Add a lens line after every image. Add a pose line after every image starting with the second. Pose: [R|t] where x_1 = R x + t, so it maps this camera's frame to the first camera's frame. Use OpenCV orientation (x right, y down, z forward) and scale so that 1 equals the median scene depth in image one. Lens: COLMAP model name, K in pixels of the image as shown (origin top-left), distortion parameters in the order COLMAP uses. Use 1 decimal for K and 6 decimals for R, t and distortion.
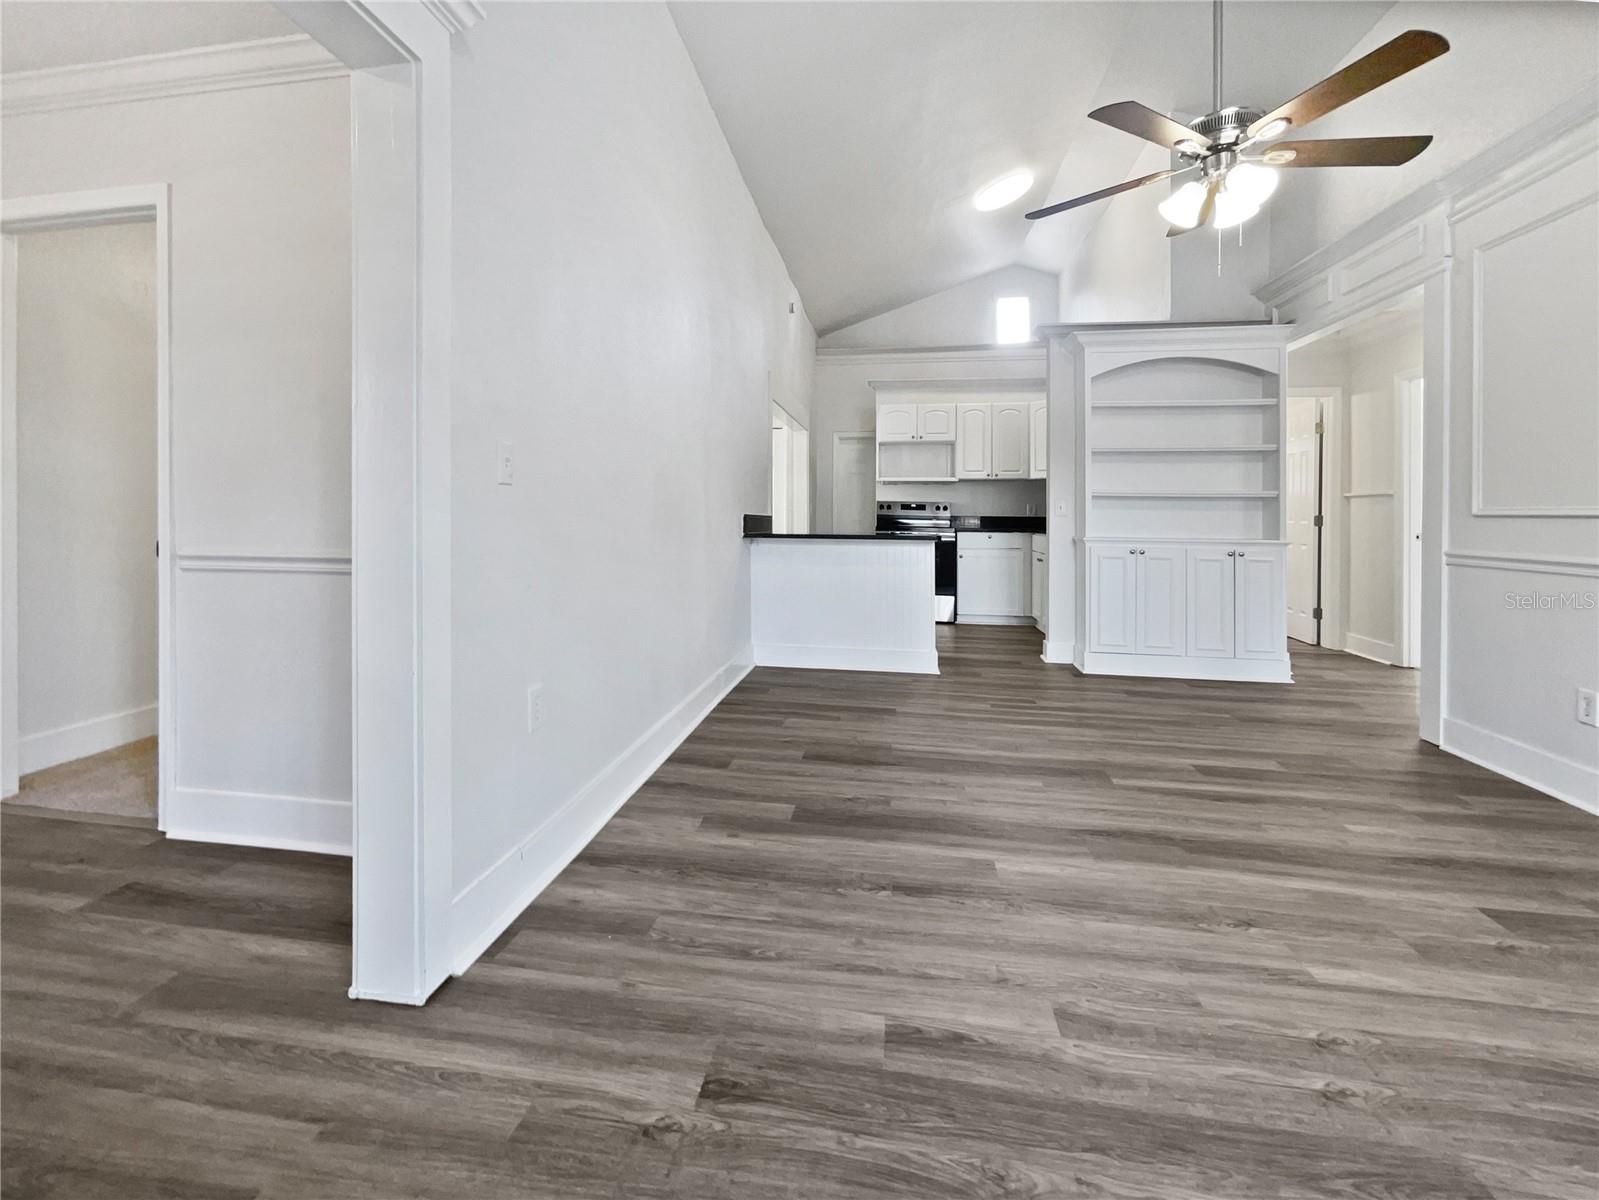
lens RADIAL K [[719.9, 0, 753.6], [0, 719.9, 513.0], [0, 0, 1]] dist [0.004181, 0.000470]
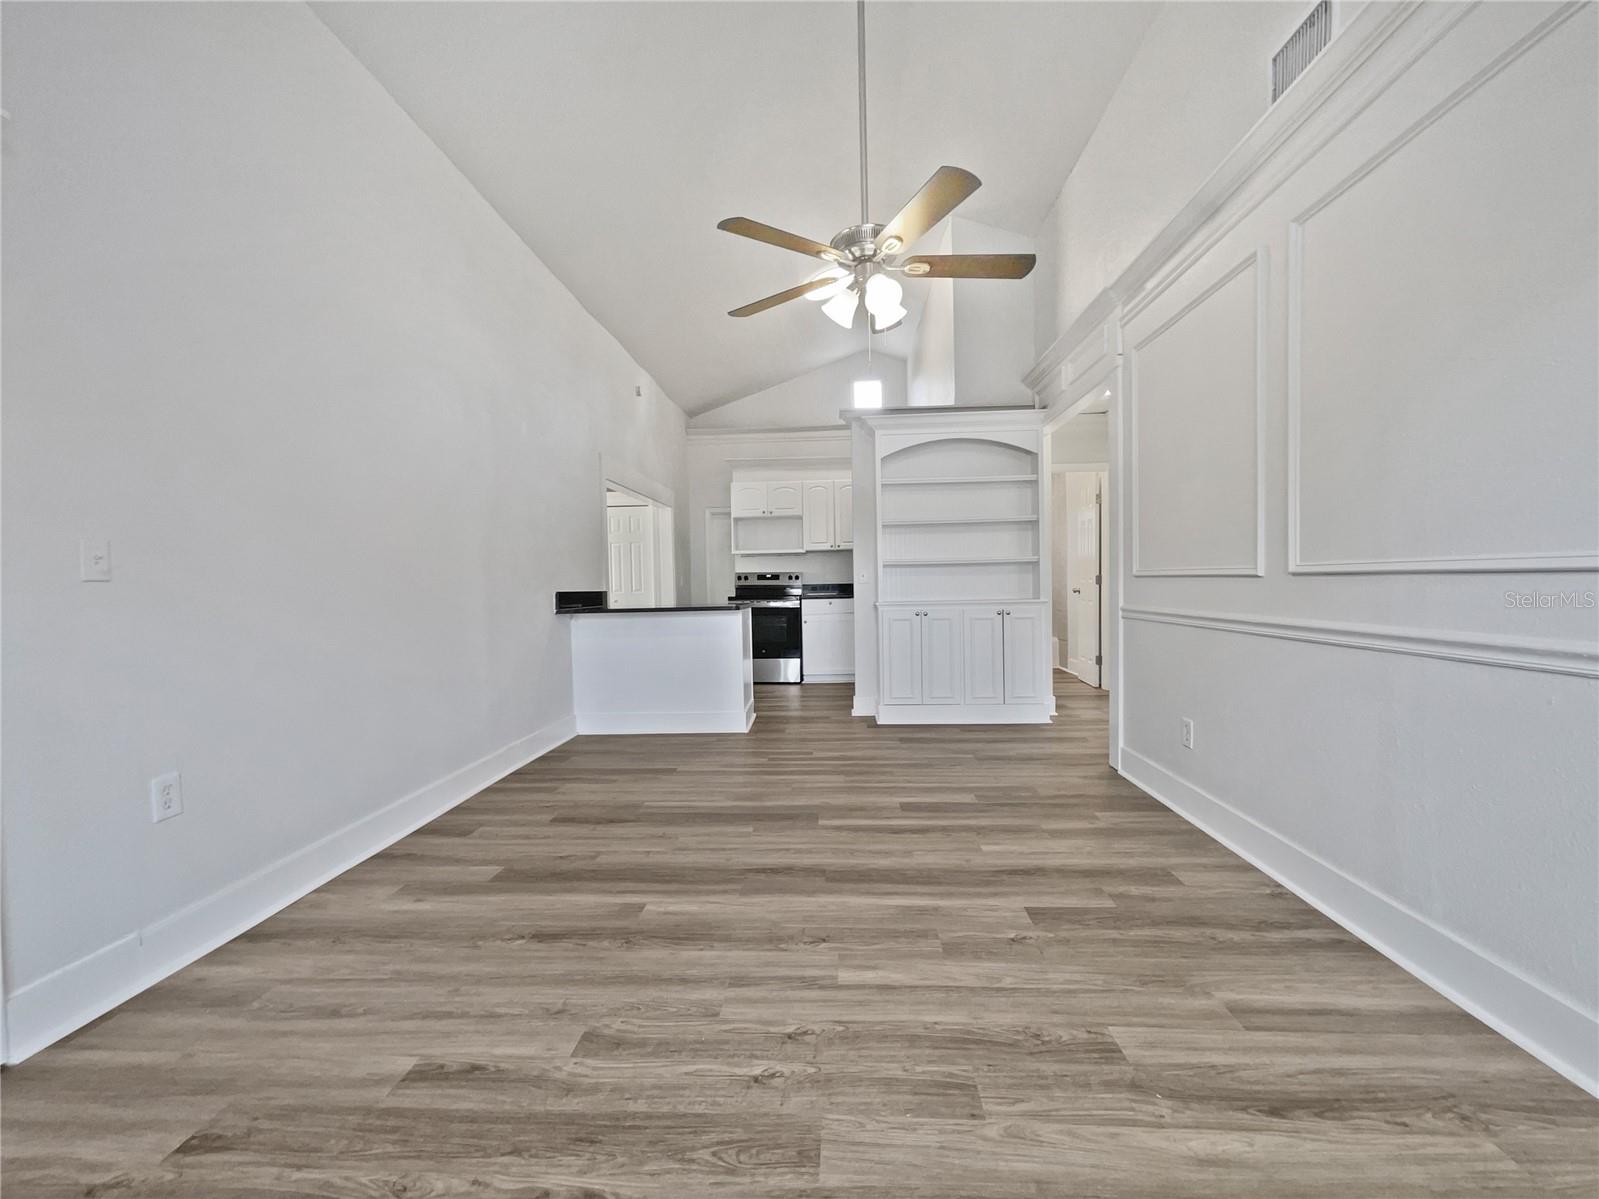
lens RADIAL K [[683.6, 0, 799.9], [0, 683.6, 598.7], [0, 0, 1]] dist [0.003302, -0.000118]
pose [[0.992331, -0.034004, 0.118838, 0.408362], [0.030853, 0.999124, 0.028257, -0.010233], [-0.119695, -0.024374, 0.992511, -0.059536]]
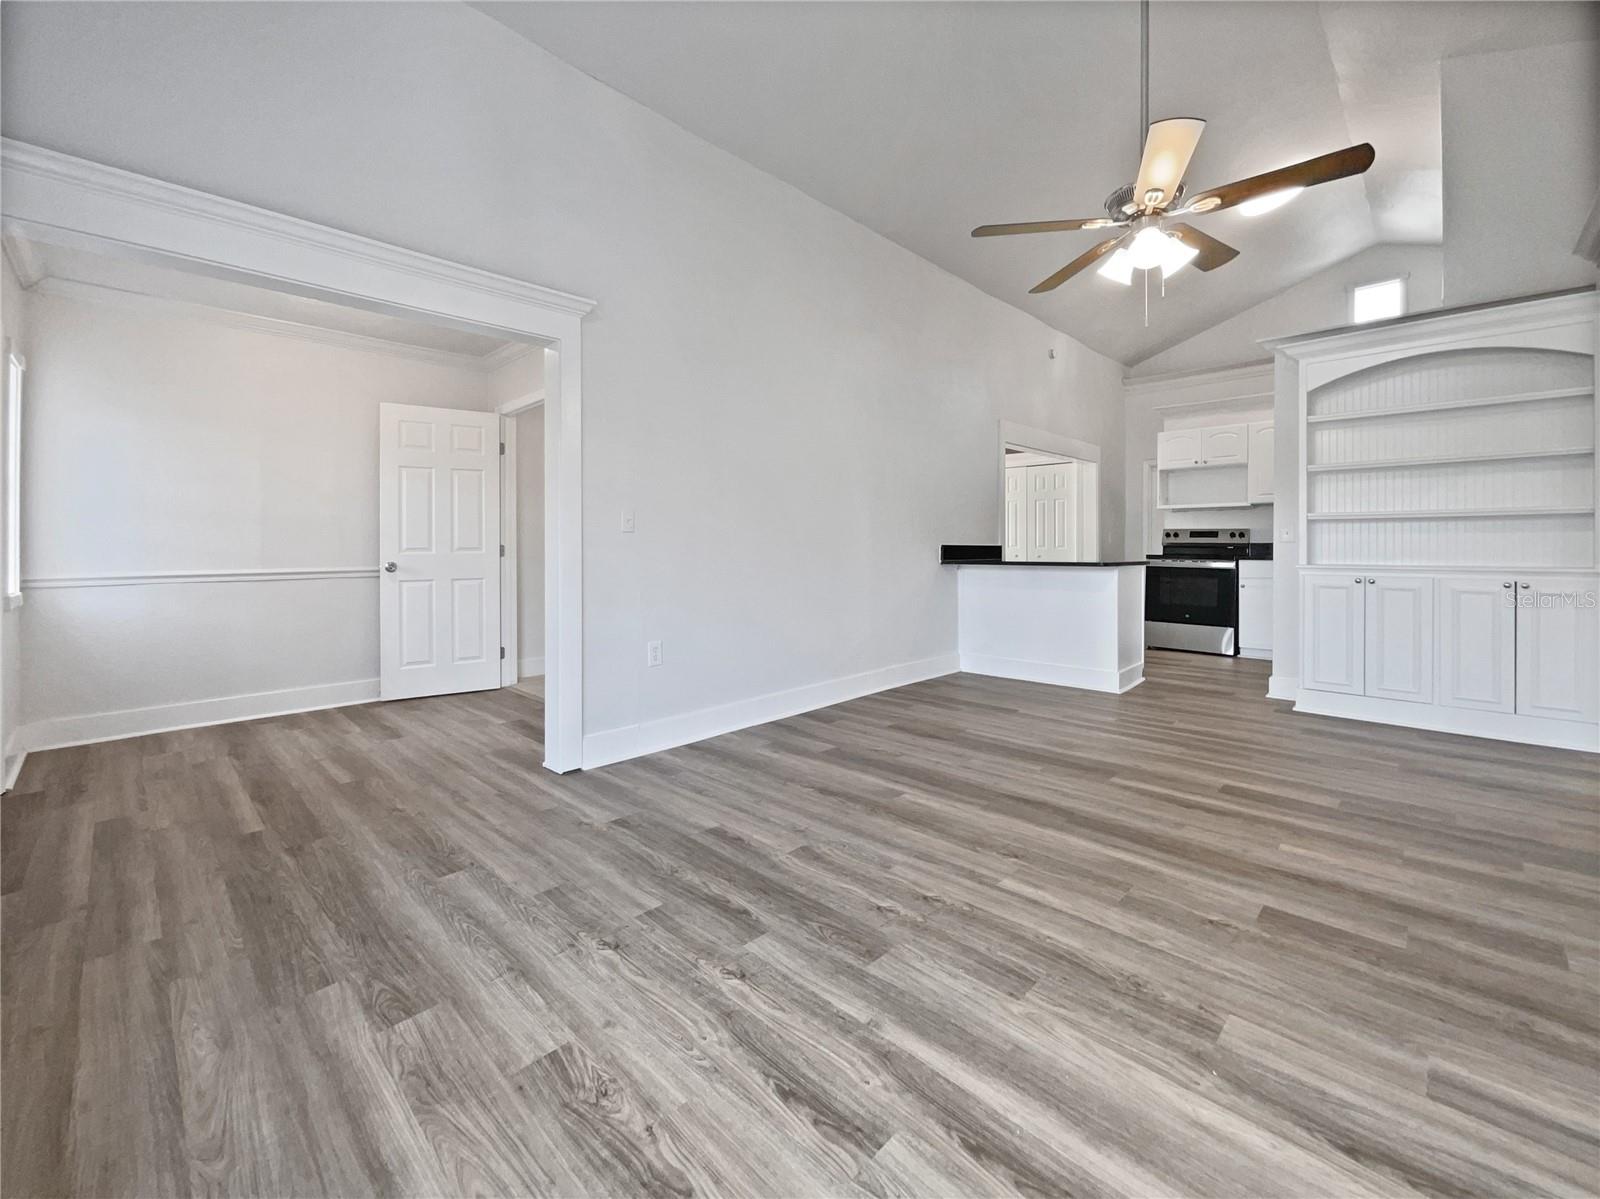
lens RADIAL K [[684.1, 0, 790.3], [0, 684.1, 545.1], [0, 0, 1]] dist [0.003302, -0.000118]
pose [[0.820096, -0.012871, -0.572081, 0.812834], [0.013163, 0.999907, -0.003626, 0.005495], [0.572075, -0.004557, 0.820189, -0.184672]]
